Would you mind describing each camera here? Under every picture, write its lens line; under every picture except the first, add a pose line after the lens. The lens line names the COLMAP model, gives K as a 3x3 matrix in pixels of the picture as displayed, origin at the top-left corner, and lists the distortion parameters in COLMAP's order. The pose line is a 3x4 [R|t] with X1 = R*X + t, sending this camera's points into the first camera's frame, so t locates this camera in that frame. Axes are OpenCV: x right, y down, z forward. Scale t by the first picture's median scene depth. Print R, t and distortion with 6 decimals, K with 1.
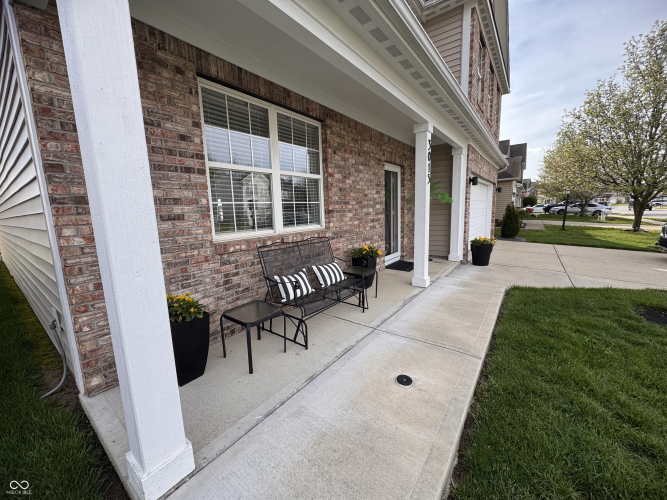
lens RADIAL K [[265.2, 0, 333.5], [0, 265.2, 250.0], [0, 0, 1]] dist [-0.000239, -0.000029]
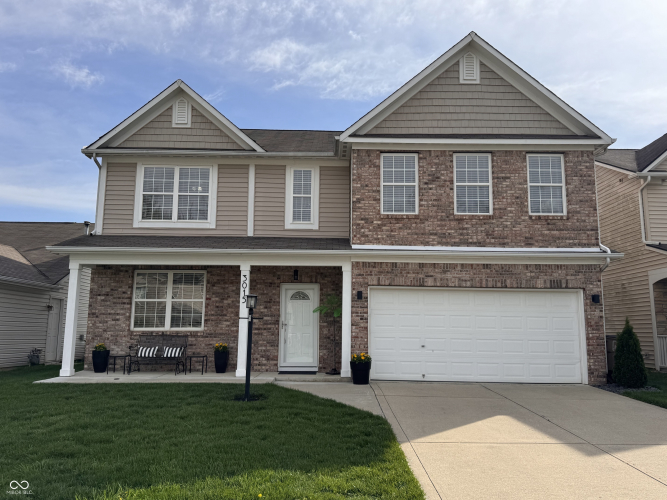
lens RADIAL K [[519.6, 0, 333.5], [0, 519.6, 250.0], [0, 0, 1]] dist [0.196034, -0.424612]
pose [[0.603122, -0.079407, -0.793687, 3.120724], [-0.151290, 0.965582, -0.211571, 0.006249], [0.783170, 0.247680, 0.570350, -0.365482]]
